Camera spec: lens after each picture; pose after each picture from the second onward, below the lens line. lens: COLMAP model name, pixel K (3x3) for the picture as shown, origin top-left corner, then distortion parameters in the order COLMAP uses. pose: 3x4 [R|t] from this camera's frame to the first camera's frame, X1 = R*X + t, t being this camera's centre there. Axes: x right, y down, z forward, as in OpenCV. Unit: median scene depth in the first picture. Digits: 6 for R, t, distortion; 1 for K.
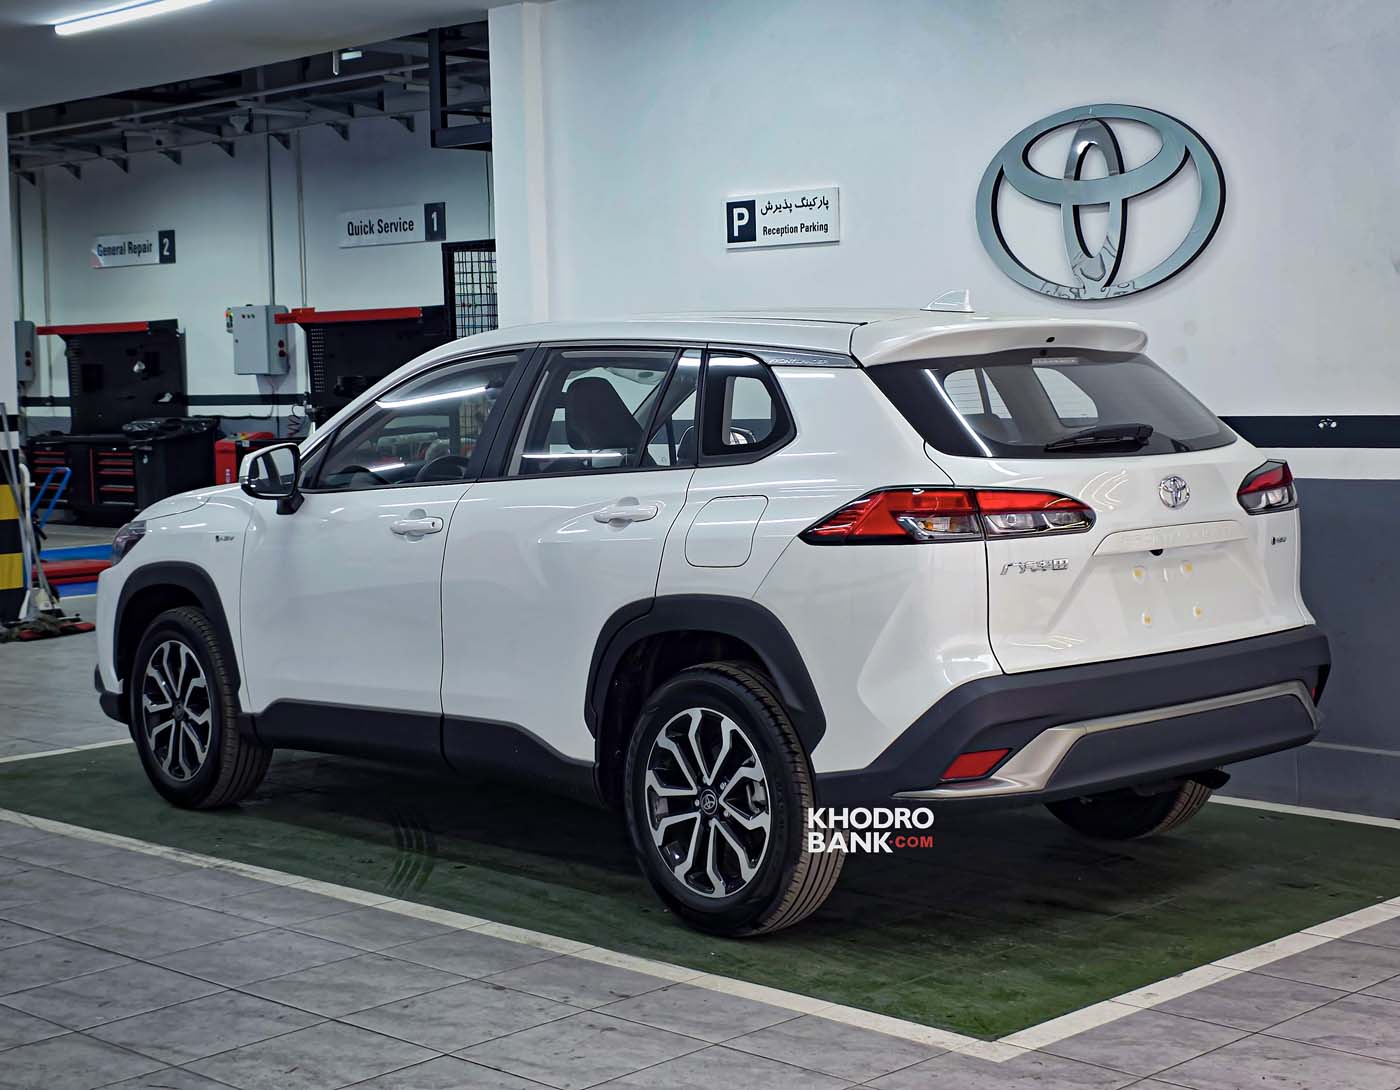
lens RADIAL K [[2344.6, 0, 699.7], [0, 2344.6, 413.8], [0, 0, 1]] dist [0.121072, -0.170779]
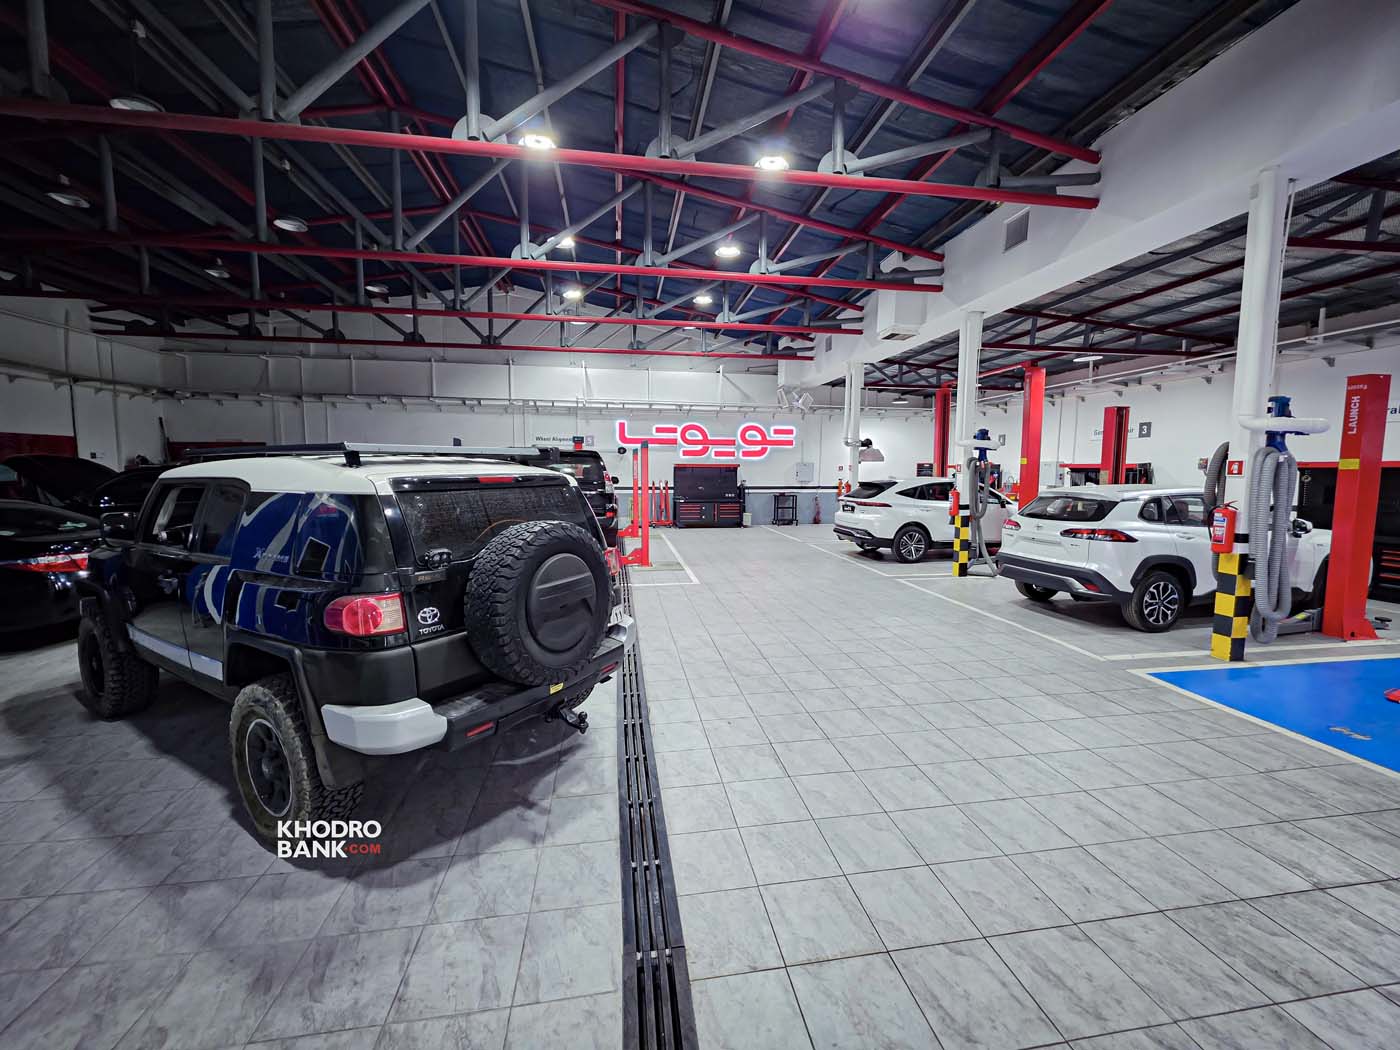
lens RADIAL K [[560.3, 0, 709.0], [0, 560.3, 522.3], [0, 0, 1]] dist [-0.014314, -0.000067]
pose [[0.820172, 0.085372, -0.565712, -1.270025], [-0.043360, 0.995236, 0.087328, -0.044465], [0.570472, -0.047095, 0.819966, 1.498852]]
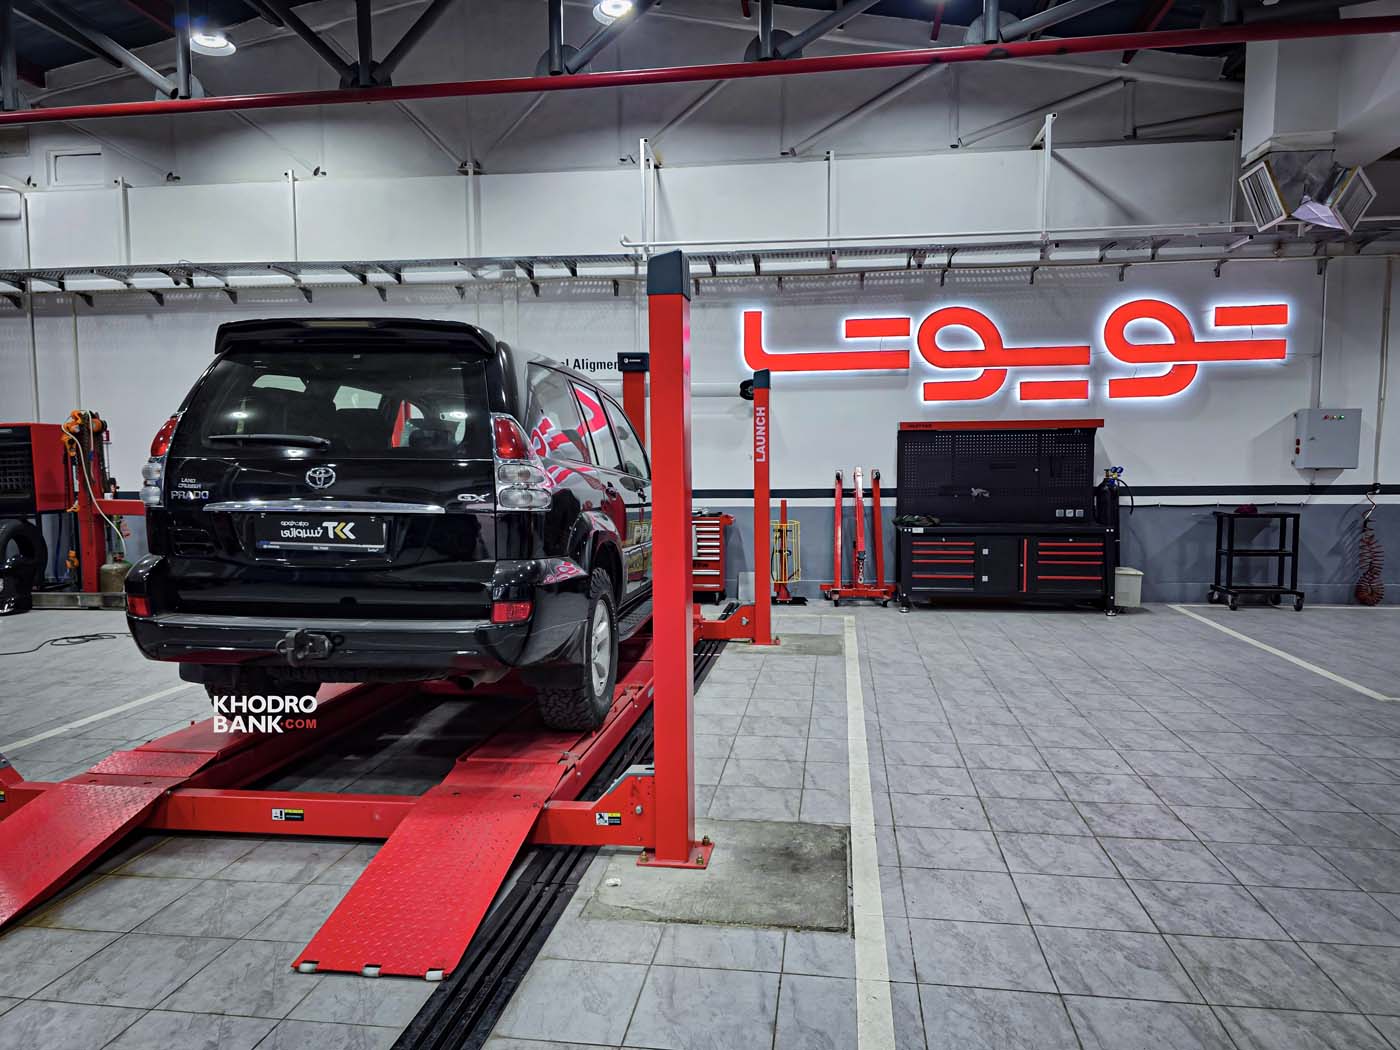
lens RADIAL K [[939.4, 0, 708.5], [0, 939.4, 529.8], [0, 0, 1]] dist [0.061910, -0.053939]
pose [[0.612075, 0.079026, -0.786841, -1.846607], [-0.031482, 0.996641, 0.075608, -0.014270], [0.790173, -0.021507, 0.612506, 2.334953]]
